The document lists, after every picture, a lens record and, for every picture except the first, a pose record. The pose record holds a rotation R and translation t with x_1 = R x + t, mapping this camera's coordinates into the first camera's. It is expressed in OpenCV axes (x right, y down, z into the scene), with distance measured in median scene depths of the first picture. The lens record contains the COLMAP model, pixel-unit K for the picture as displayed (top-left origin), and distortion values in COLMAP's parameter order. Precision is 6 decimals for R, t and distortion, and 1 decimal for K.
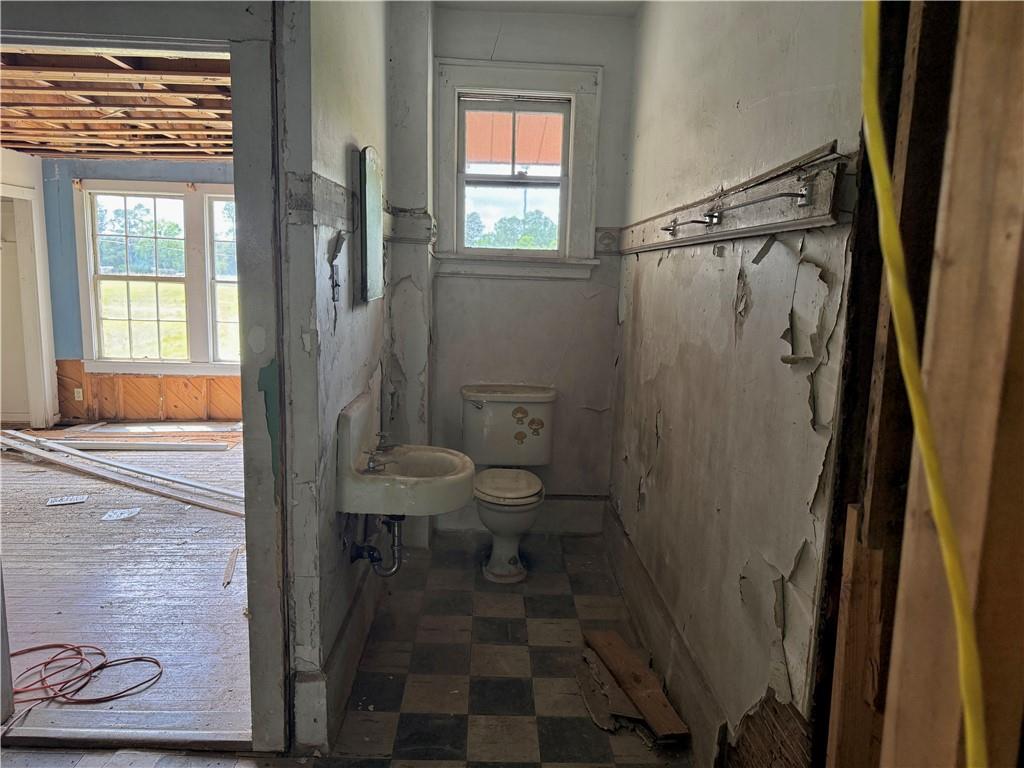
lens RADIAL K [[734.7, 0, 532.3], [0, 734.7, 391.5], [0, 0, 1]] dist [0.061254, -0.074289]
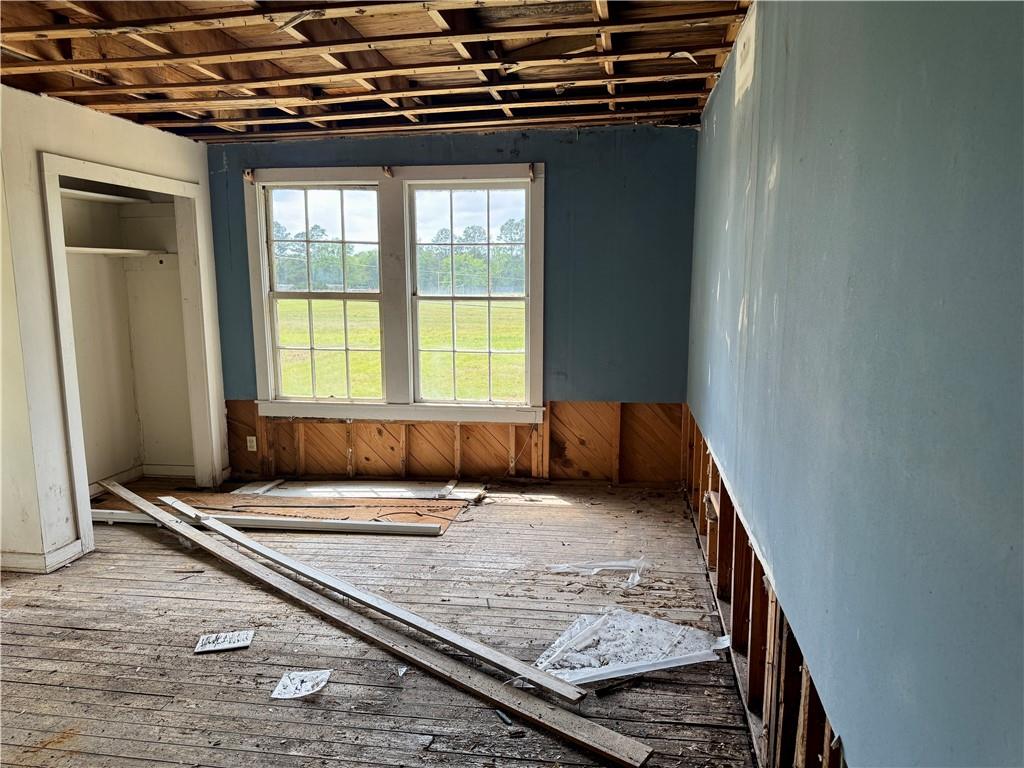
lens RADIAL K [[734.7, 0, 546.5], [0, 734.7, 389.3], [0, 0, 1]] dist [0.061254, -0.074289]
pose [[0.982990, -0.005722, -0.183569, -0.276554], [0.003913, 0.999940, -0.010217, -0.078227], [0.183617, 0.009325, 0.982954, 0.497861]]
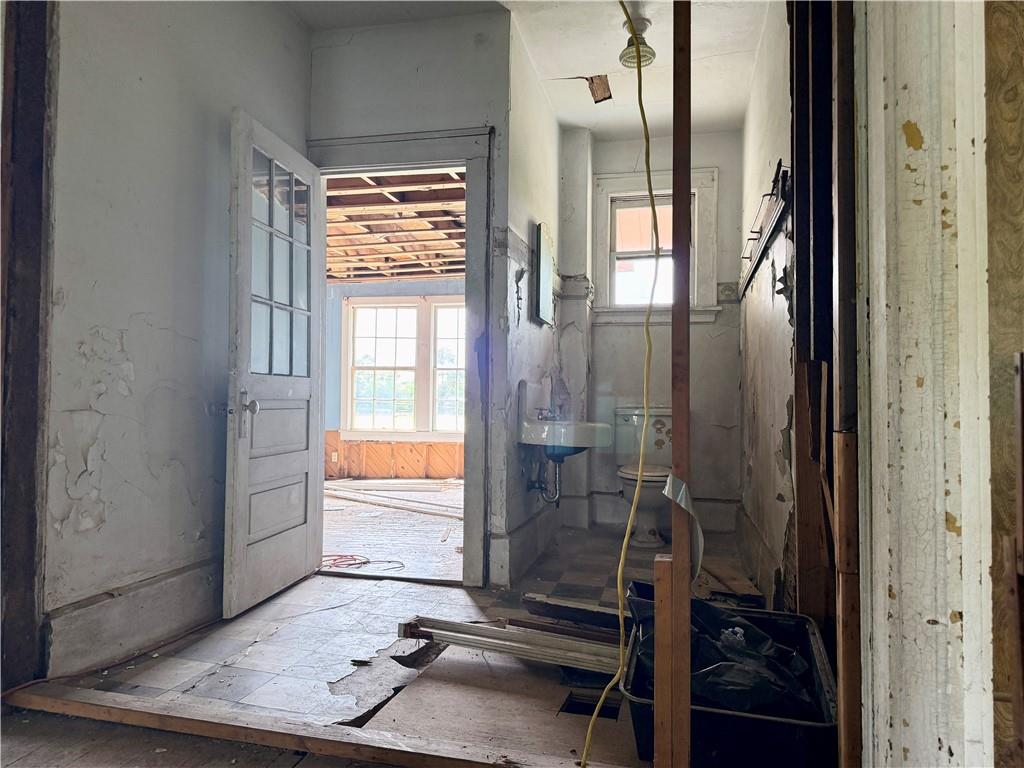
lens RADIAL K [[734.7, 0, 510.0], [0, 734.7, 376.4], [0, 0, 1]] dist [0.061254, -0.074289]
pose [[0.959750, -0.033950, -0.278795, 0.090290], [-0.022259, 0.980350, -0.196007, 0.195262], [0.279971, 0.194324, 0.940135, -0.281159]]
